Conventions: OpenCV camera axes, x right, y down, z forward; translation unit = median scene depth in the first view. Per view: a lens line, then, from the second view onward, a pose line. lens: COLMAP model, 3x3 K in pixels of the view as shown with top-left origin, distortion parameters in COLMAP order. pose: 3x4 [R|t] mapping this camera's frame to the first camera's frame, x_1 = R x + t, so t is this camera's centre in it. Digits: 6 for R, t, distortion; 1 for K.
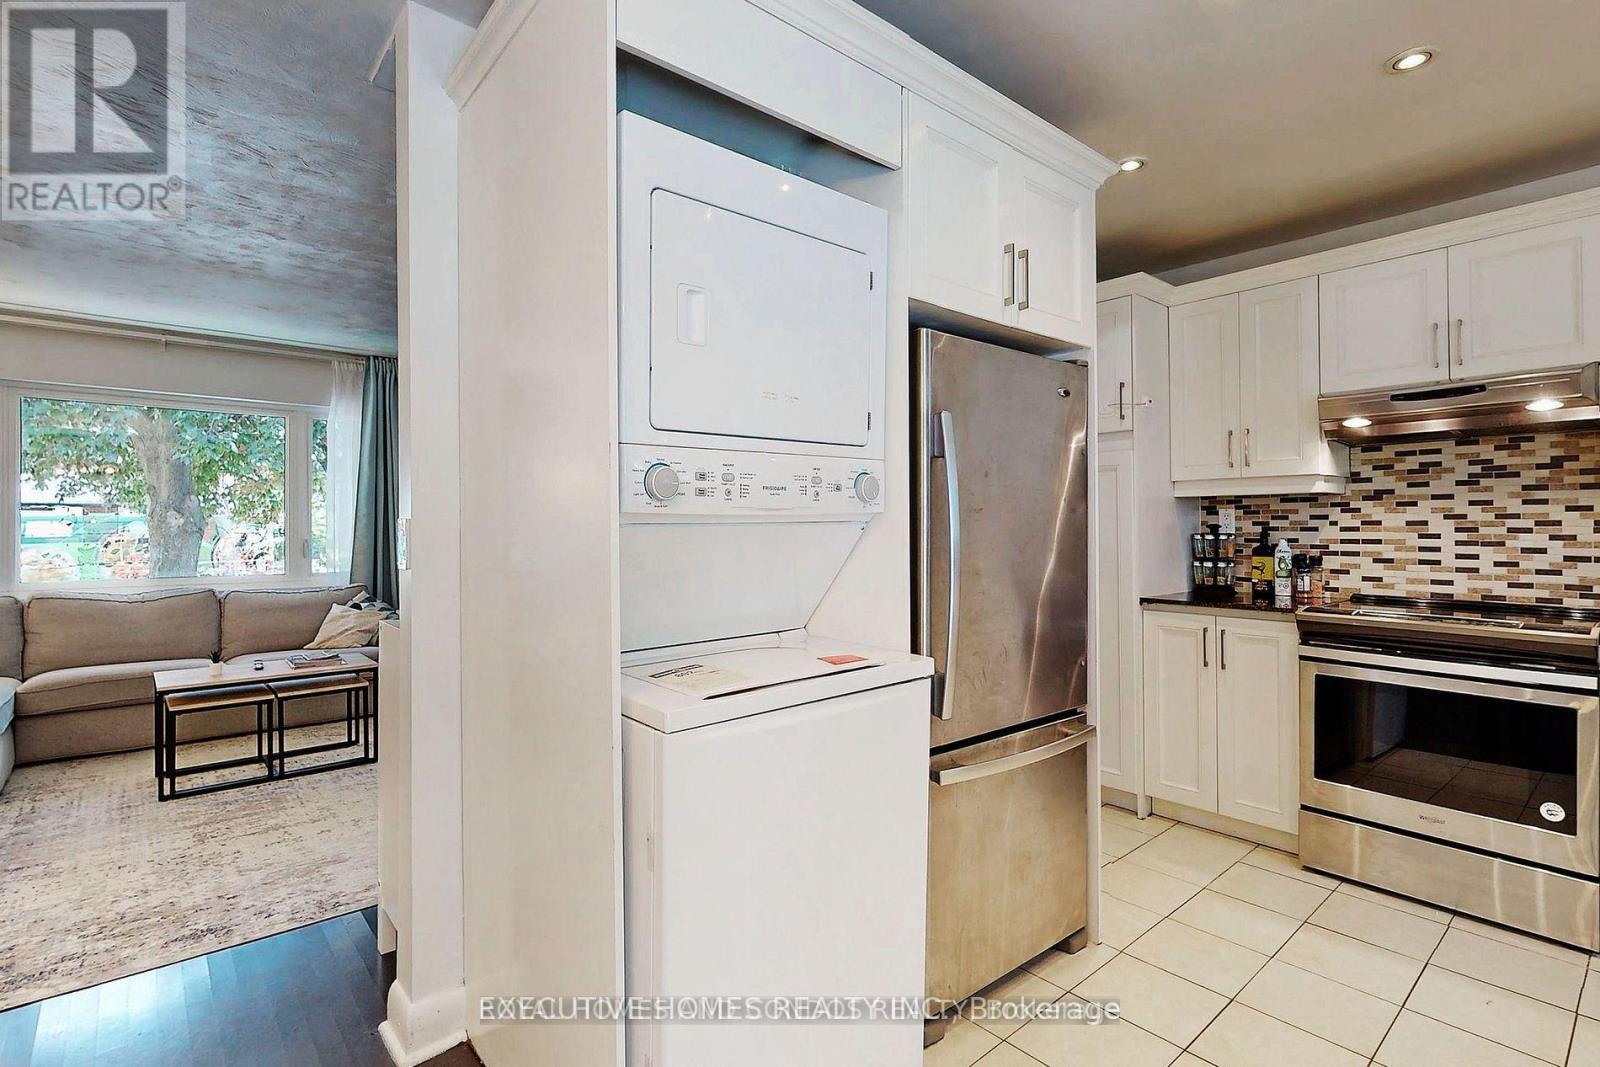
lens RADIAL K [[735.4, 0, 800.0], [0, 735.4, 533.5], [0, 0, 1]] dist [0.001797, 0.000611]
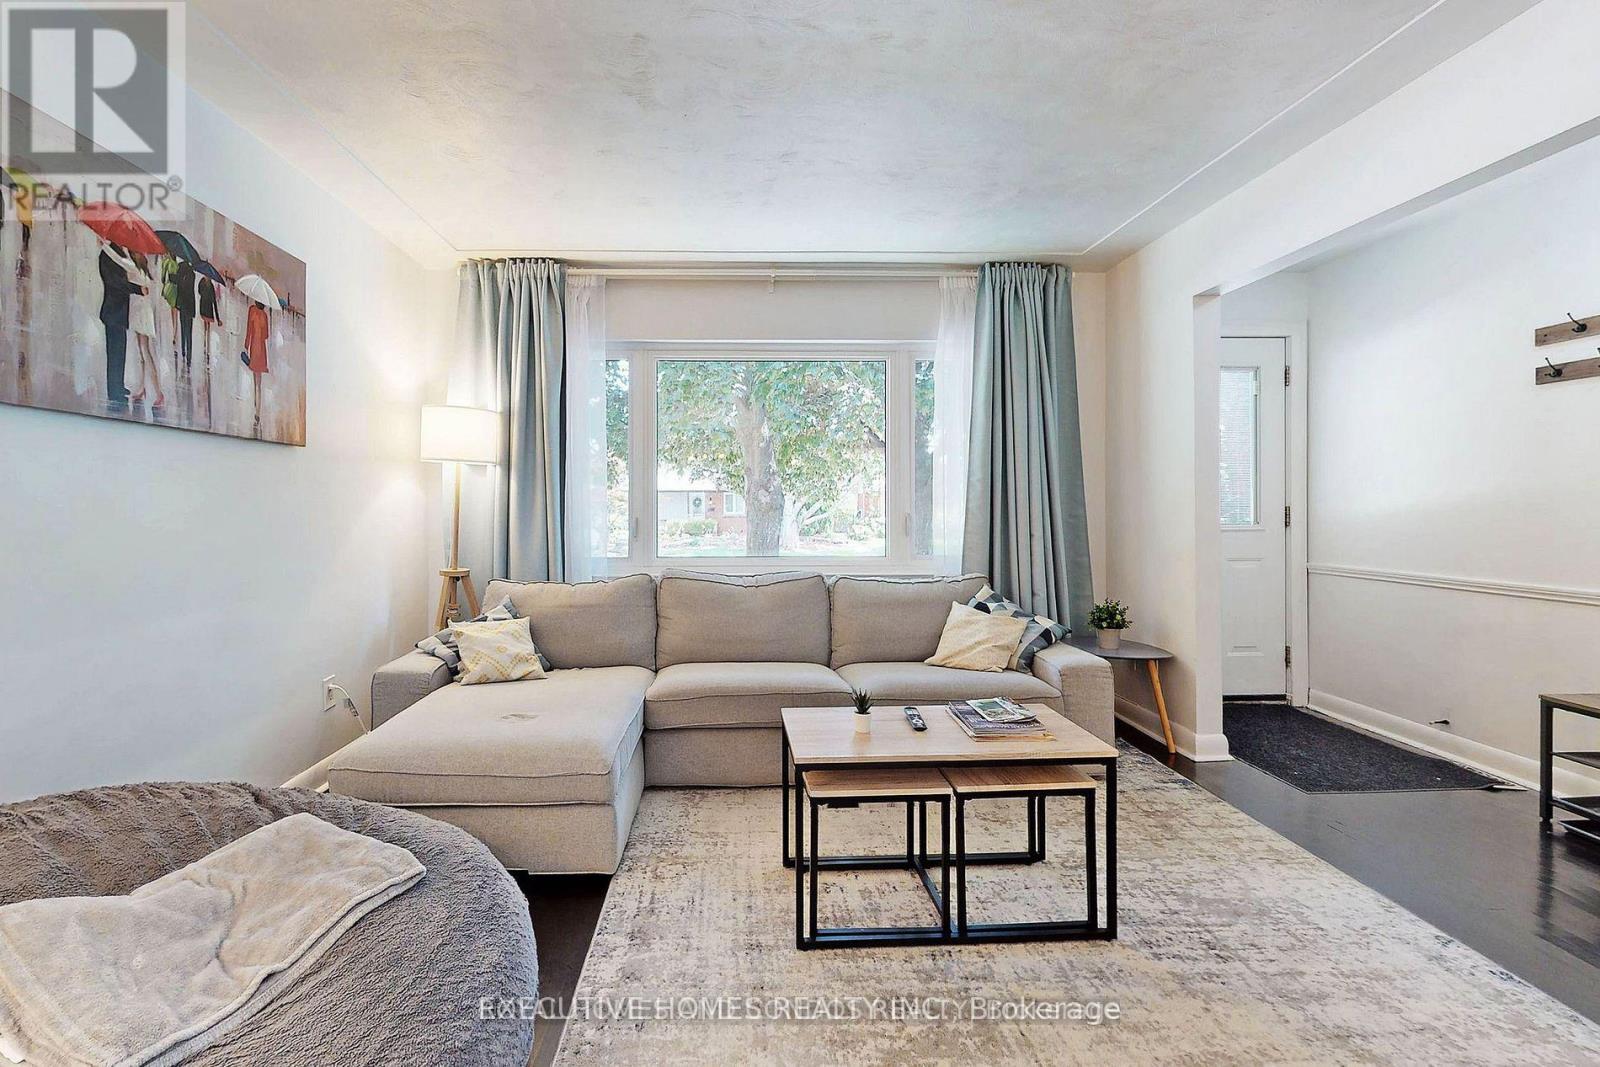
lens RADIAL K [[735.4, 0, 800.0], [0, 735.4, 533.5], [0, 0, 1]] dist [0.001797, 0.000611]
pose [[0.799901, 0.018164, -0.599857, -0.386216], [-0.001233, 0.999589, 0.028624, 0.009625], [0.600131, -0.022157, 0.799595, 0.398388]]
